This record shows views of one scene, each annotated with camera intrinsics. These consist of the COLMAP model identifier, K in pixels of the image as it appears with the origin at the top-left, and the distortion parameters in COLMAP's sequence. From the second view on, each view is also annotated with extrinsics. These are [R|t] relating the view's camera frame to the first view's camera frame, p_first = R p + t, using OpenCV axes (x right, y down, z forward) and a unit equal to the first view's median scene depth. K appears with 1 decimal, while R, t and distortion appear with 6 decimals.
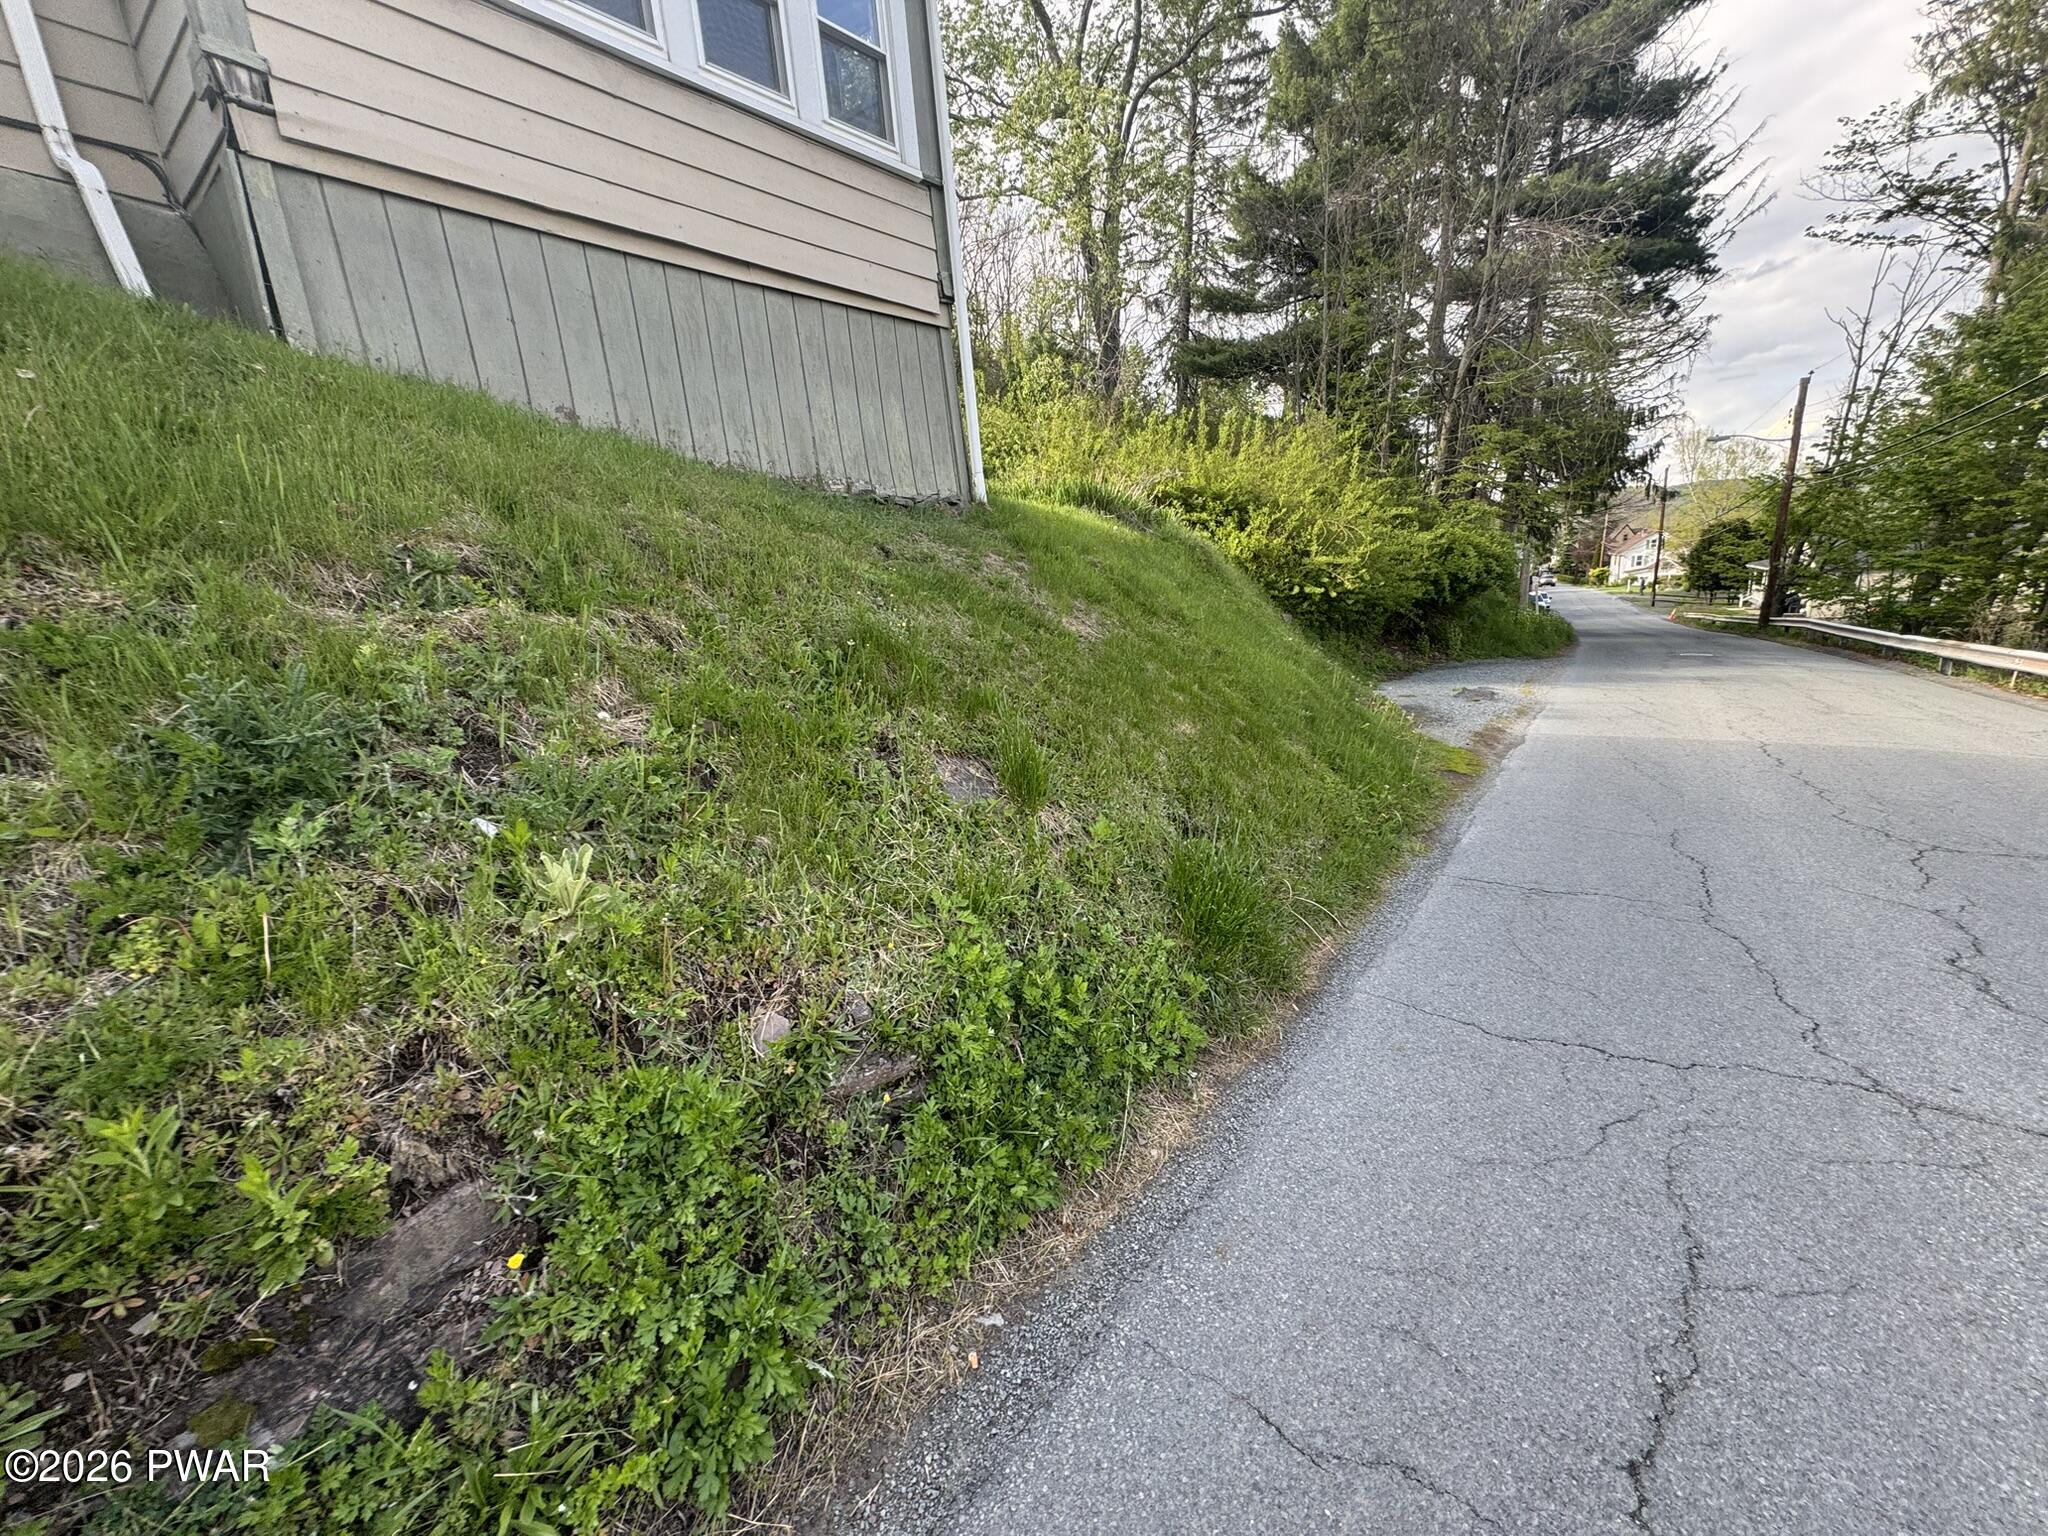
lens RADIAL K [[829.3, 0, 1020.4], [0, 829.3, 775.1], [0, 0, 1]] dist [-0.000185, 0.000155]
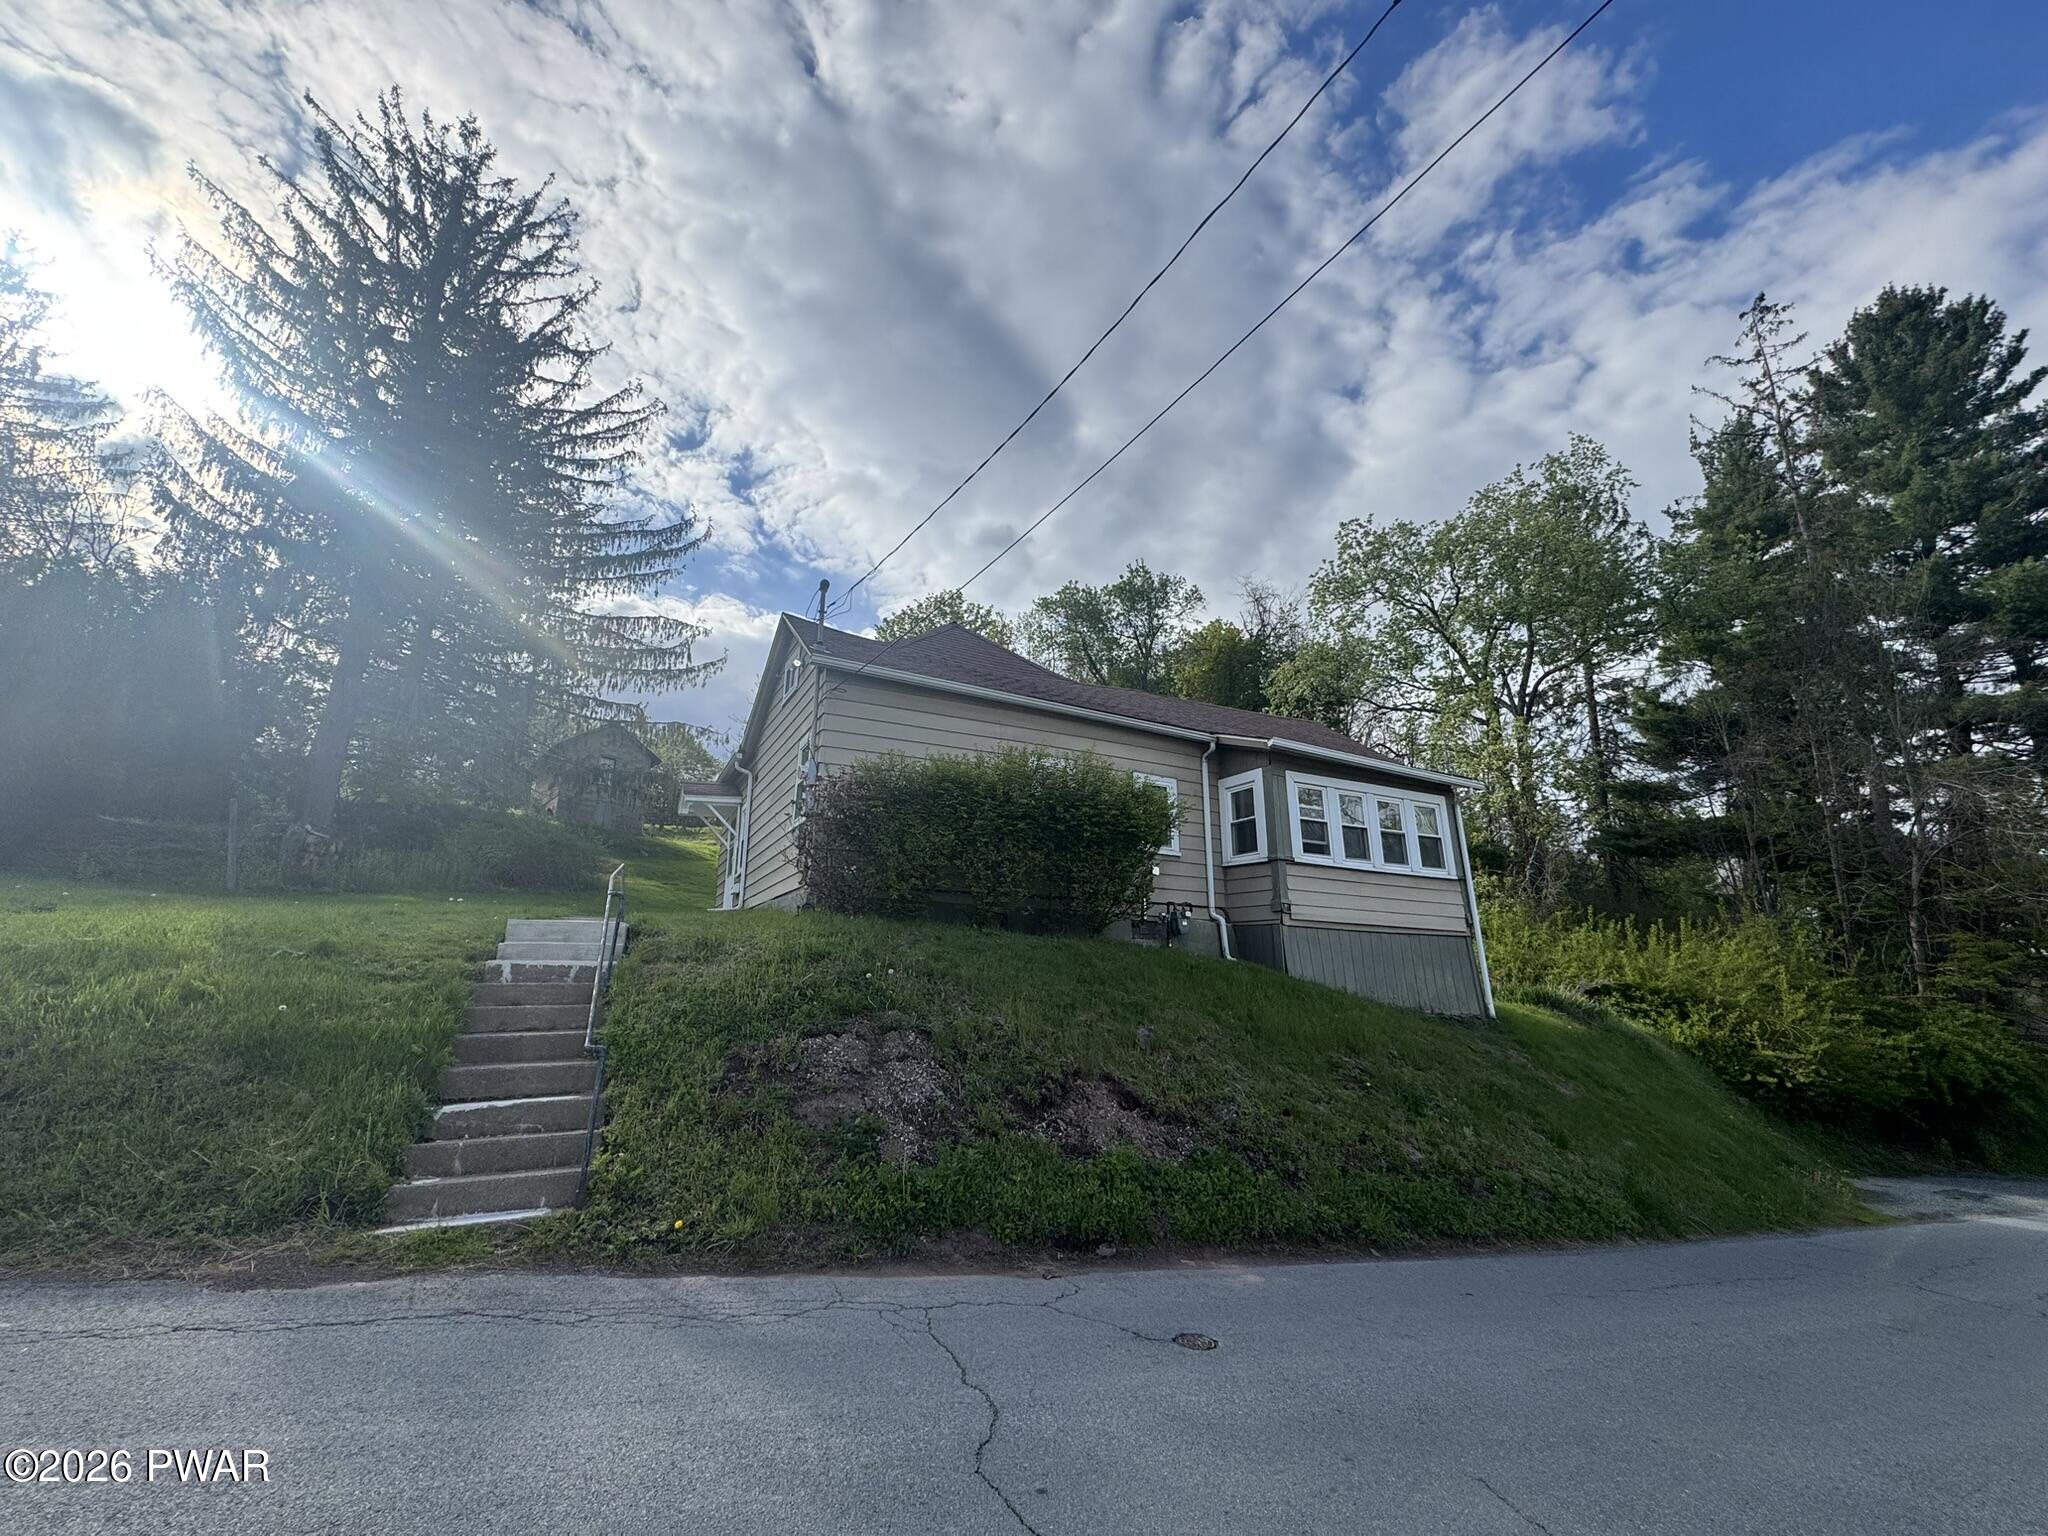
lens RADIAL K [[829.3, 0, 1020.8], [0, 829.3, 768.1], [0, 0, 1]] dist [-0.000185, 0.000155]
pose [[0.903956, -0.043051, -0.425454, -0.083967], [-0.170240, 0.876450, -0.450393, 0.099598], [0.392279, 0.479565, 0.784943, -0.547462]]
